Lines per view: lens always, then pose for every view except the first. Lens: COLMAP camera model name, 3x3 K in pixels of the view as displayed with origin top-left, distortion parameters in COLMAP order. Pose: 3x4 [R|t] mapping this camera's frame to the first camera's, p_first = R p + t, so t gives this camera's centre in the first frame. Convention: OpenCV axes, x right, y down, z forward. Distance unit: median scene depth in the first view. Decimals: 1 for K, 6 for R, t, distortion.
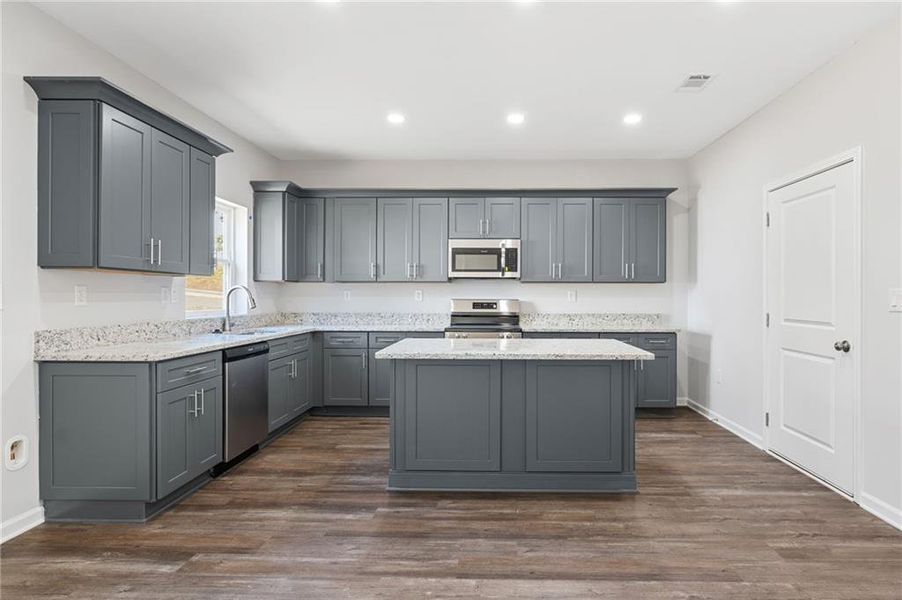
lens RADIAL K [[425.5, 0, 465.2], [0, 425.5, 295.1], [0, 0, 1]] dist [-0.002240, 0.000083]
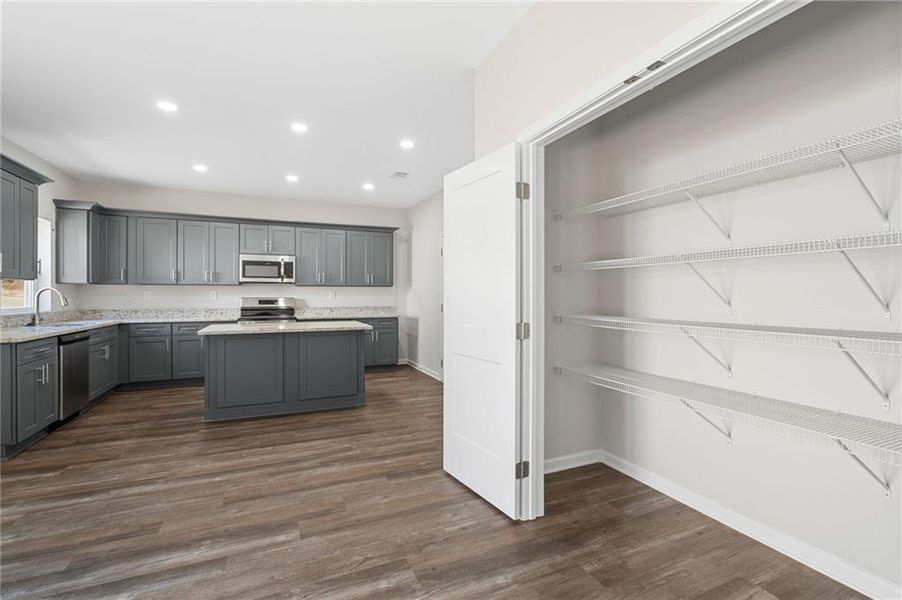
lens RADIAL K [[425.5, 0, 465.2], [0, 425.5, 295.1], [0, 0, 1]] dist [-0.002240, 0.000083]
pose [[0.870804, -0.002617, 0.491623, -0.084188], [0.001574, 0.999996, 0.002536, -0.000803], [-0.491627, -0.001434, 0.870805, -0.586559]]
